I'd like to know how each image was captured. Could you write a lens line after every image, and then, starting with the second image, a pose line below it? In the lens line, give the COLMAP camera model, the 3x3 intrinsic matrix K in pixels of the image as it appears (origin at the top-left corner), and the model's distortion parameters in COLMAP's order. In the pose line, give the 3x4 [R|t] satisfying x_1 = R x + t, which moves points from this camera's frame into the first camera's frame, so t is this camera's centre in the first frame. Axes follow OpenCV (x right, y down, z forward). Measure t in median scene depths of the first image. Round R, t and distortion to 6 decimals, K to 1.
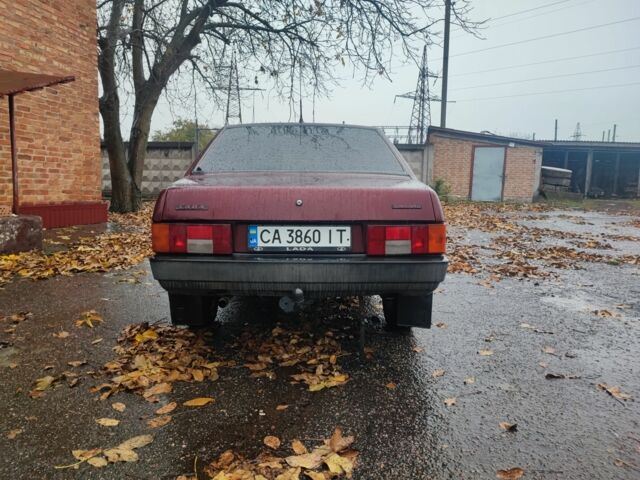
lens RADIAL K [[459.4, 0, 316.0], [0, 459.4, 236.8], [0, 0, 1]] dist [0.051232, -0.056978]
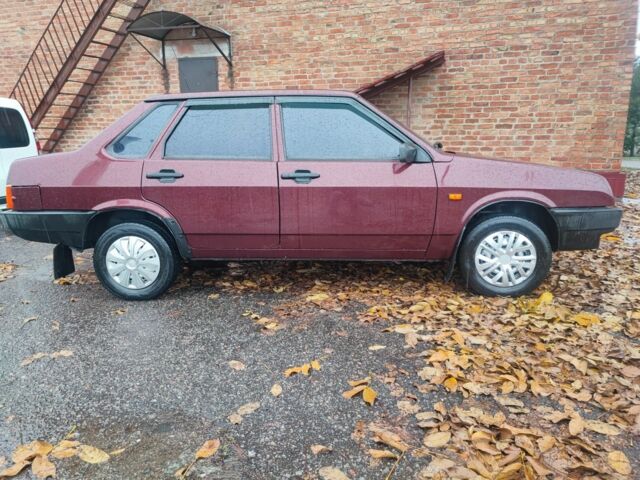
lens RADIAL K [[459.4, 0, 317.0], [0, 459.4, 244.7], [0, 0, 1]] dist [0.051232, -0.056978]
pose [[-0.081828, 0.192235, -0.977931, 1.551533], [-0.101630, 0.974498, 0.200064, -0.223124], [0.991451, 0.115759, -0.060204, 1.991448]]
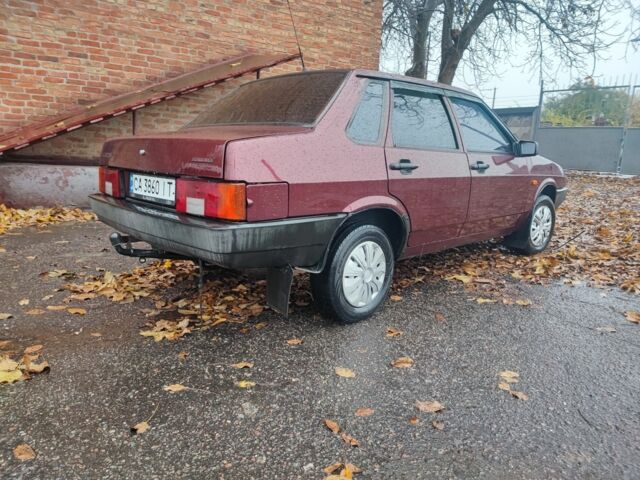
lens RADIAL K [[459.4, 0, 318.5], [0, 459.4, 241.2], [0, 0, 1]] dist [0.051232, -0.056978]
pose [[0.683286, 0.153670, -0.713797, 0.972556], [-0.105683, 0.988122, 0.111562, -0.034455], [0.722462, -0.000793, 0.691410, 0.559642]]
